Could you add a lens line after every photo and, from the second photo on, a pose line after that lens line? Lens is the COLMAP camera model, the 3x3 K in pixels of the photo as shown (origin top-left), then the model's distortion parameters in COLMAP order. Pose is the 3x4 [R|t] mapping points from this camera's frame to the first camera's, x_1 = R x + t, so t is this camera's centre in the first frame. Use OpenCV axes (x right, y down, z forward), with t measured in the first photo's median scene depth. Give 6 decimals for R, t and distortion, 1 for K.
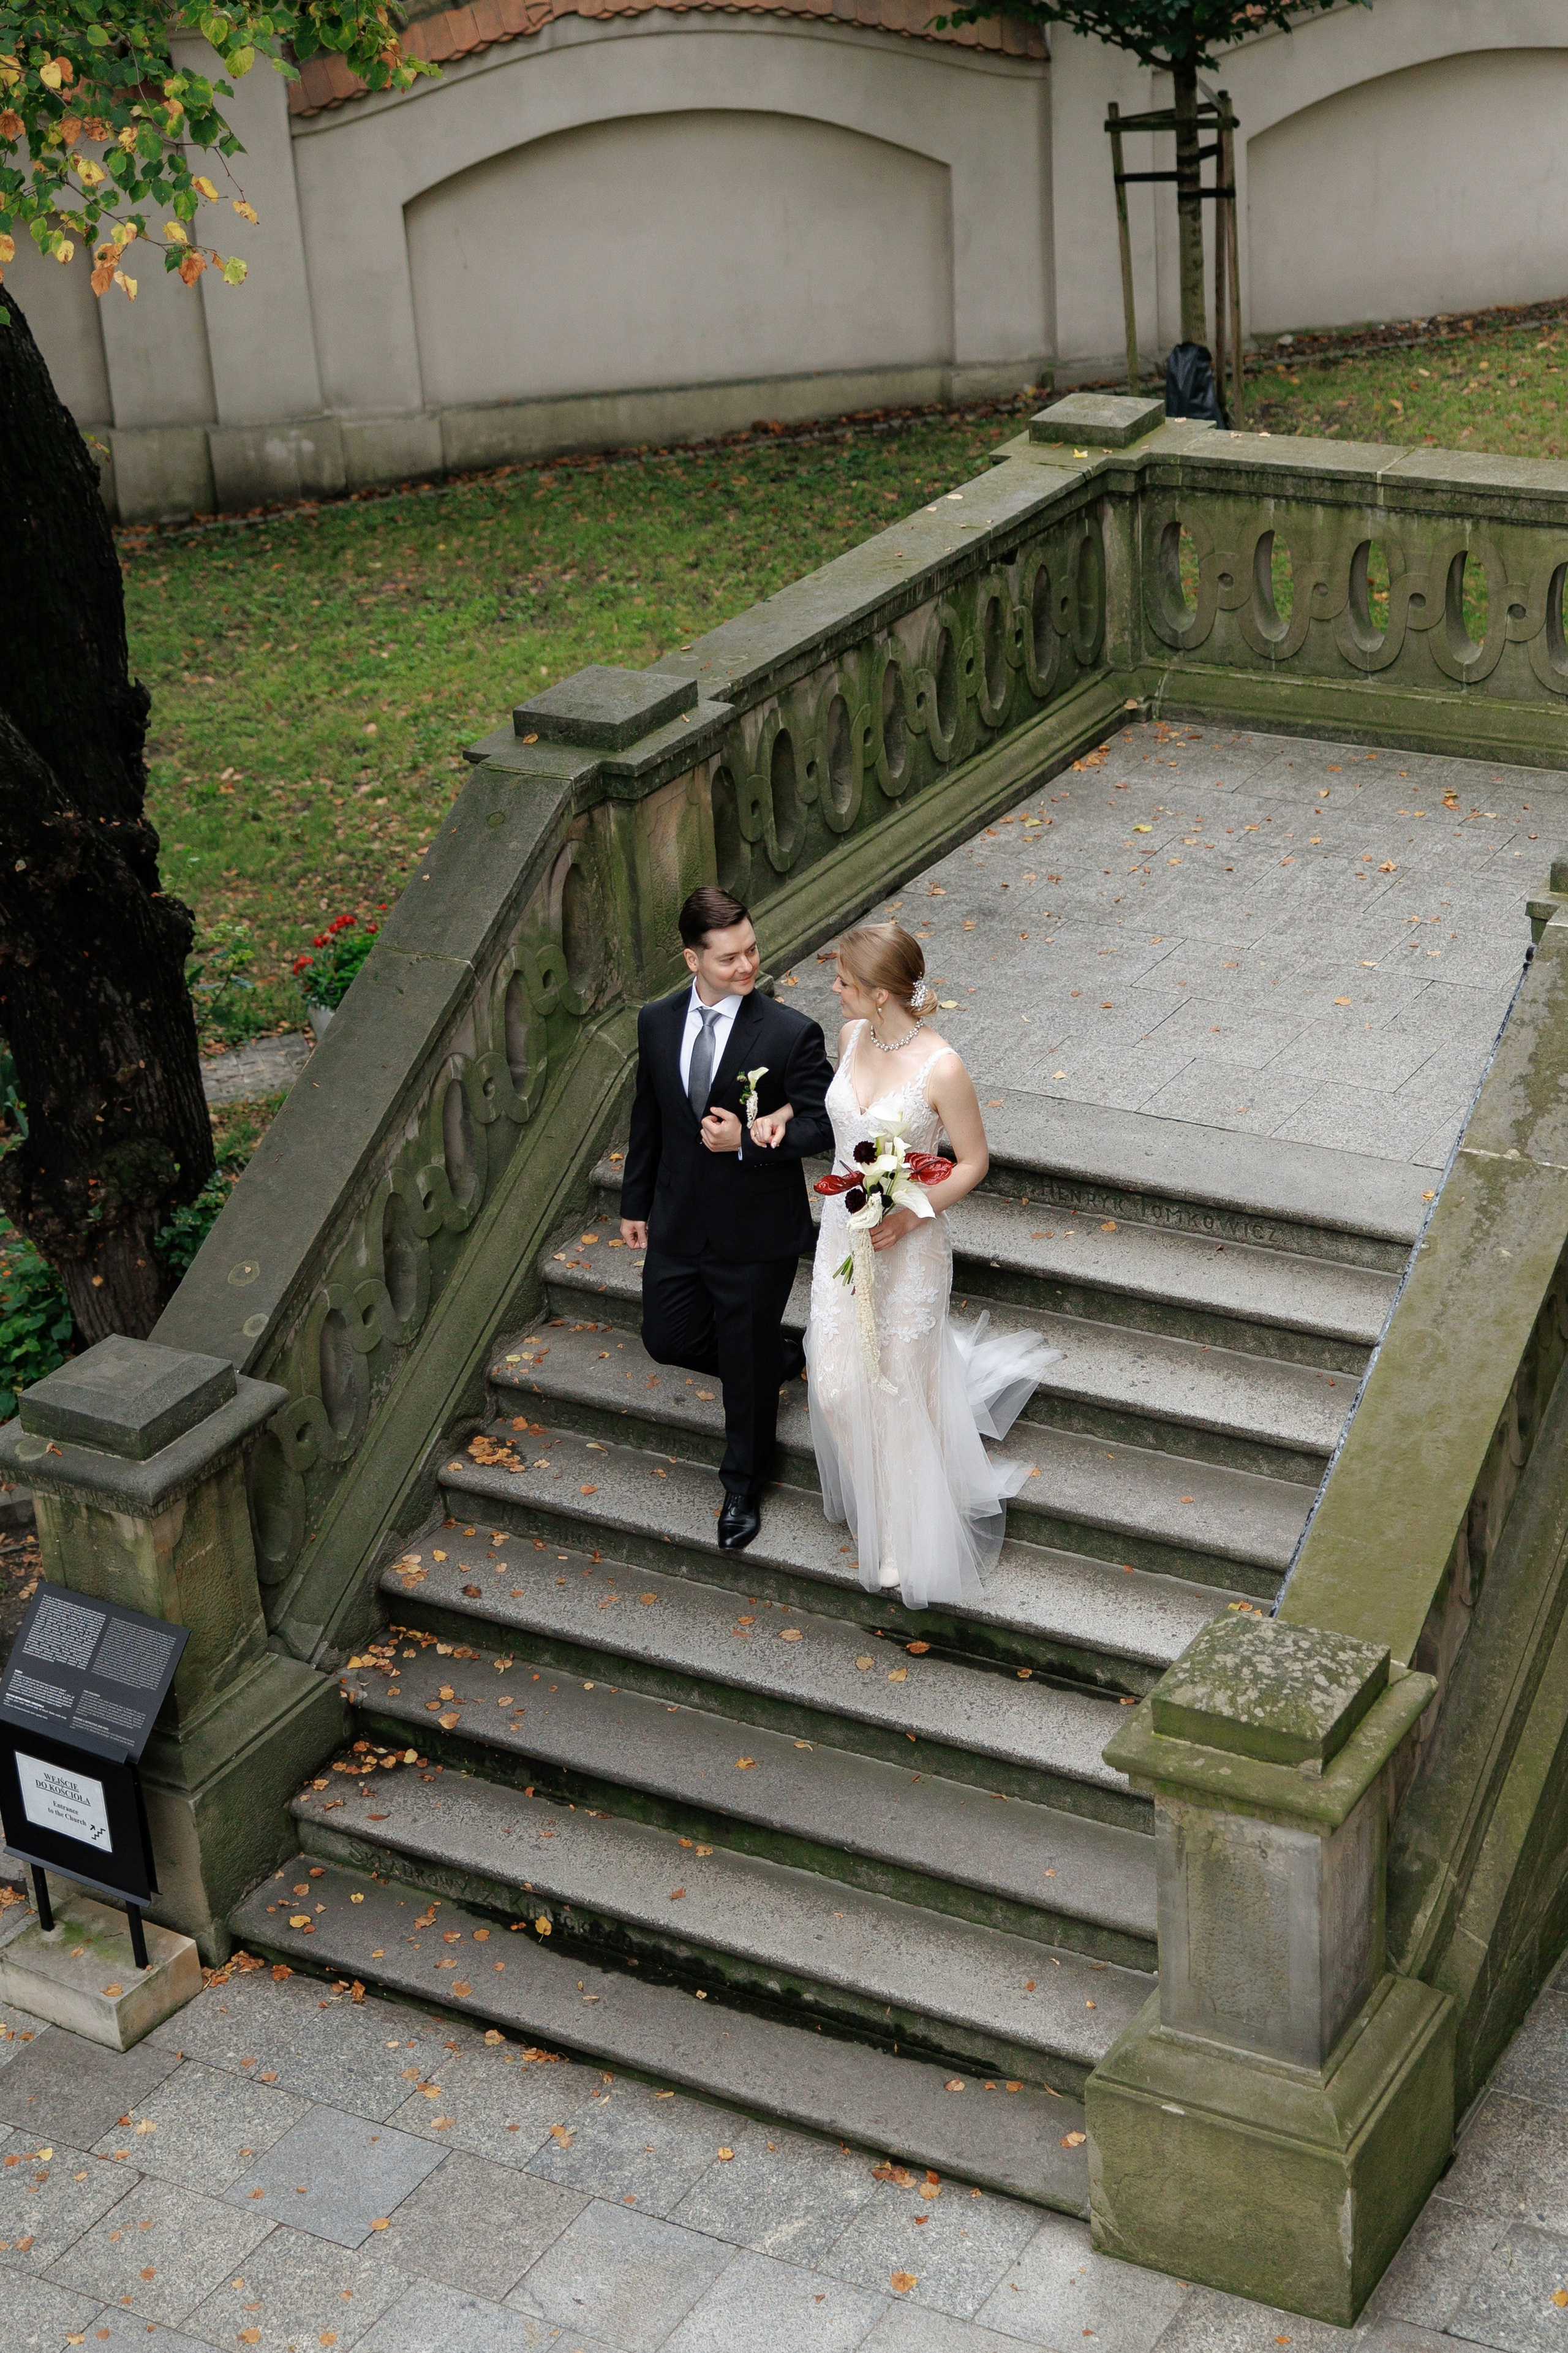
lens RADIAL K [[3883.6, 0, 784.0], [0, 3883.6, 1176.5], [0, 0, 1]] dist [0.012919, -0.007230]
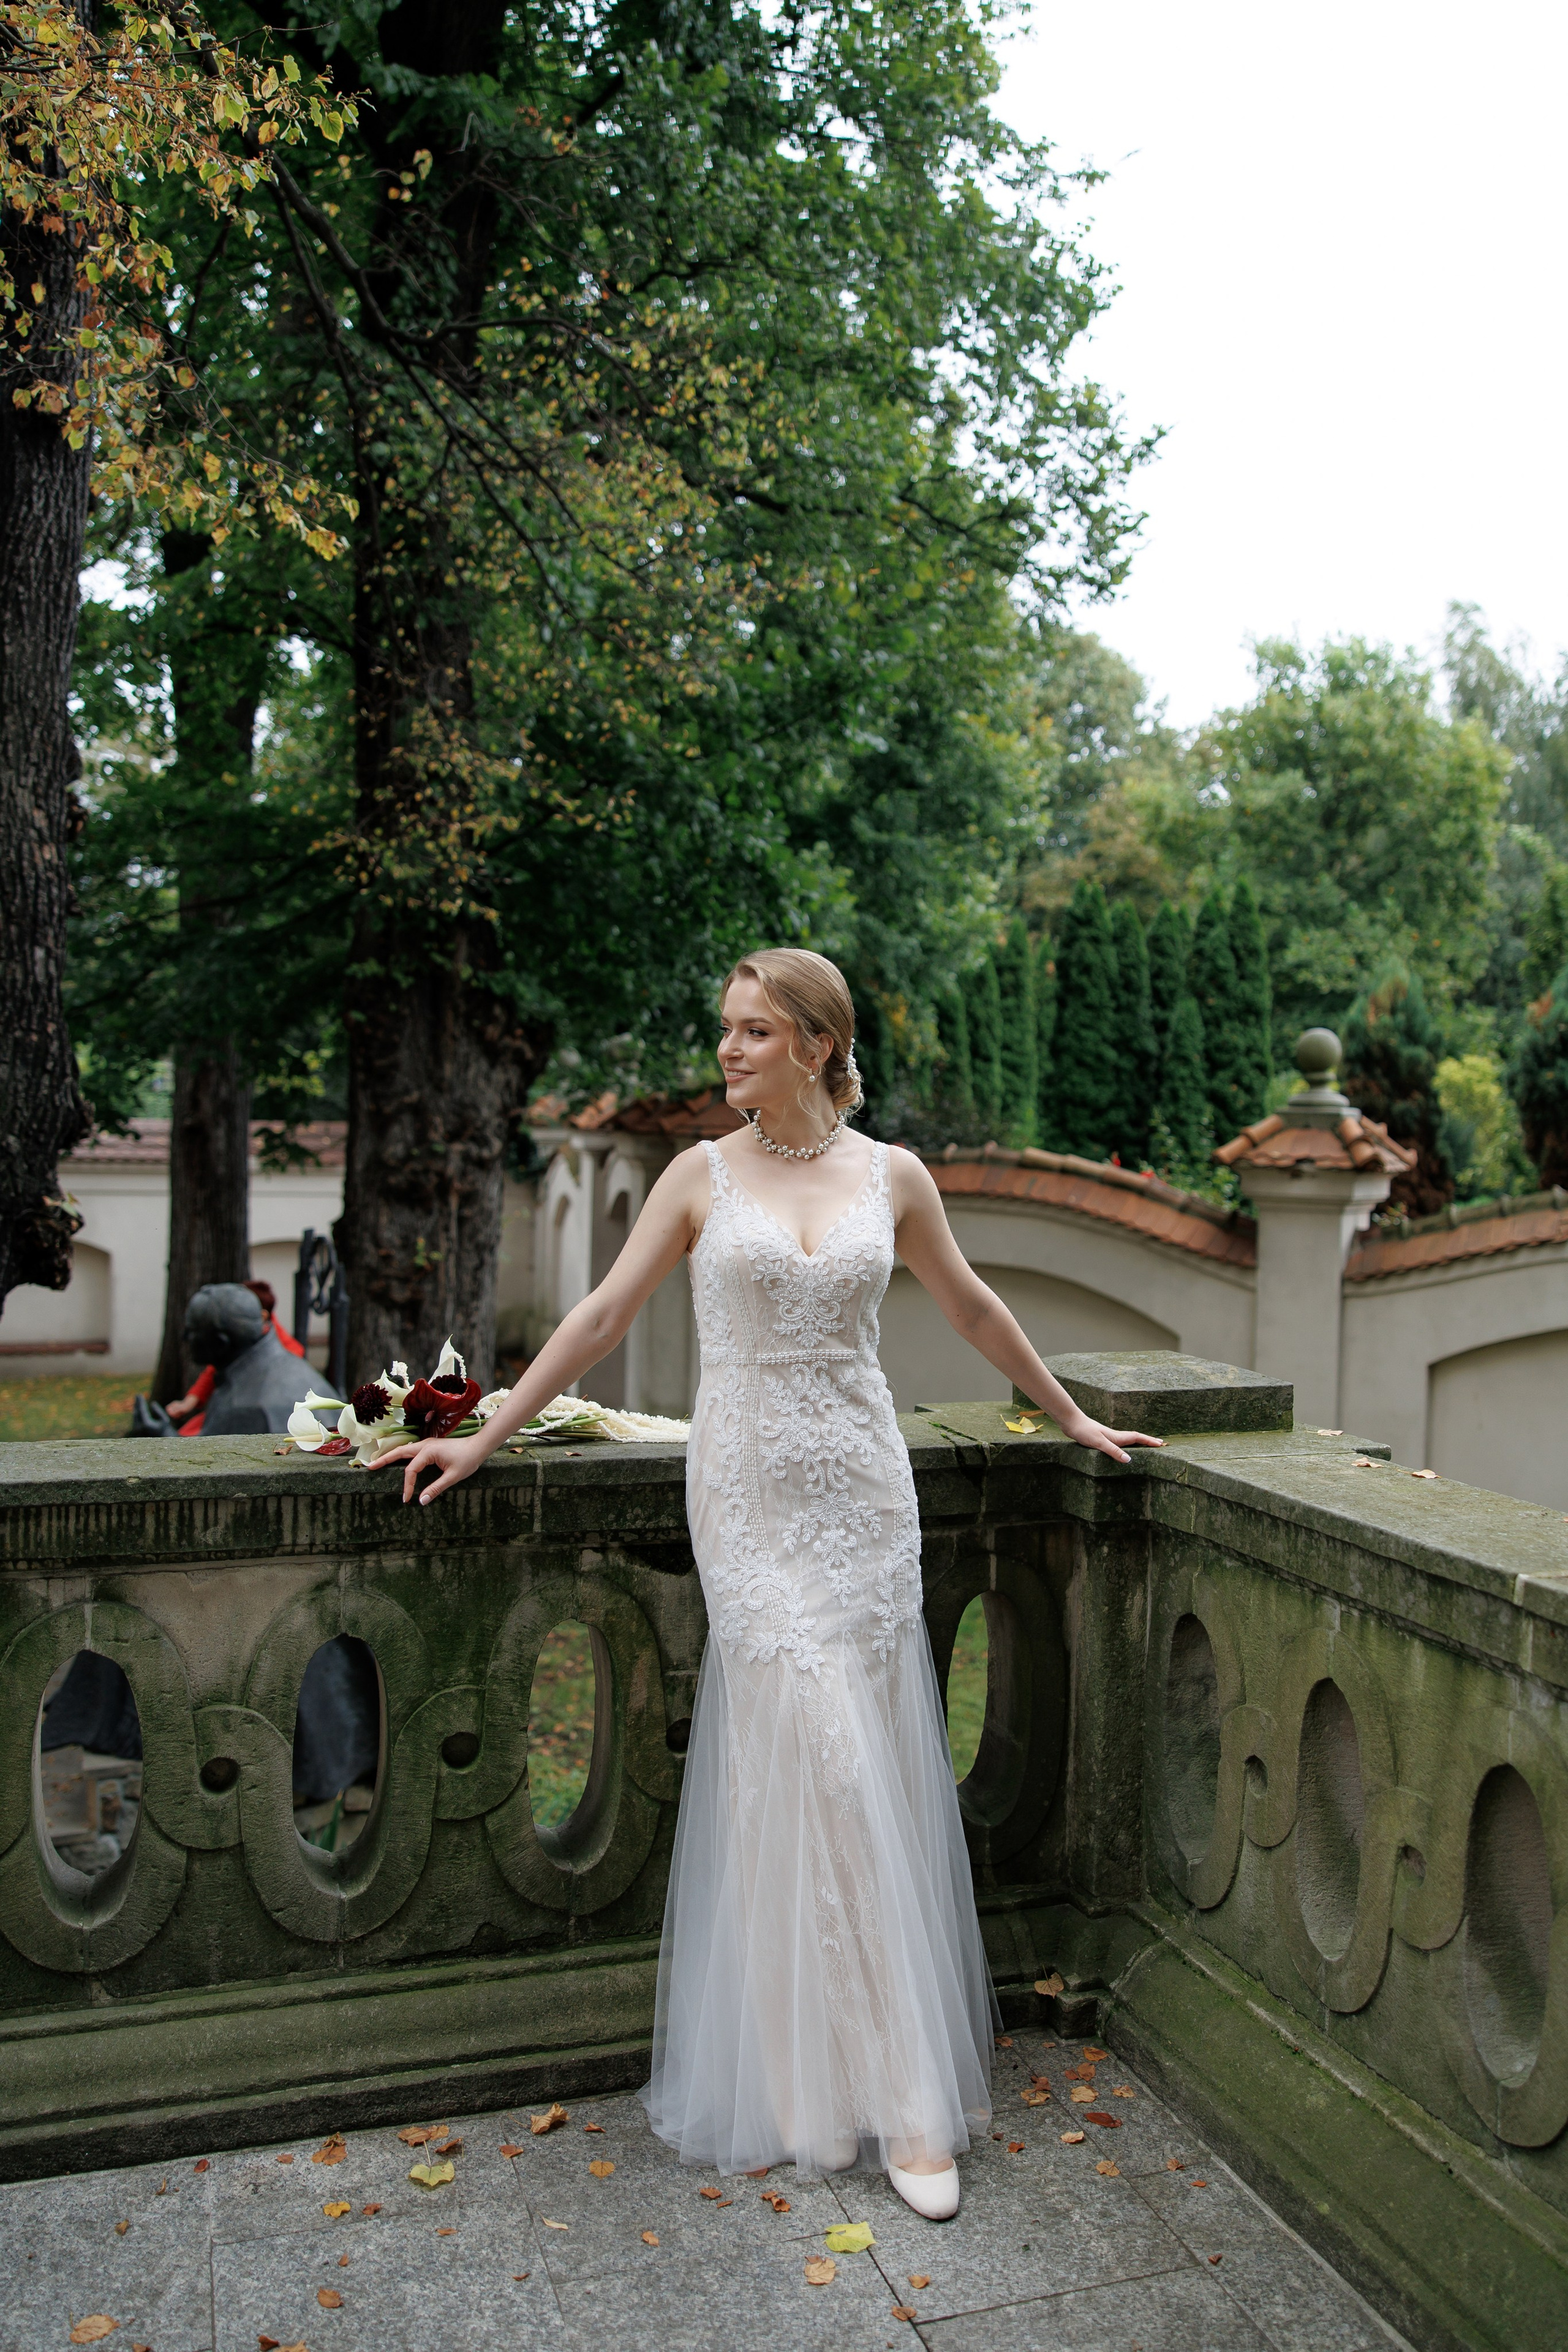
lens RADIAL K [[1832.6, 0, 744.1], [0, 1832.6, 1141.6], [0, 0, 1]] dist [0.012770, 0.002736]
pose [[0.746656, 0.082430, -0.660084, 0.204318], [-0.345496, 0.896012, -0.278916, -0.141937], [0.568452, 0.436311, 0.697492, 0.806046]]
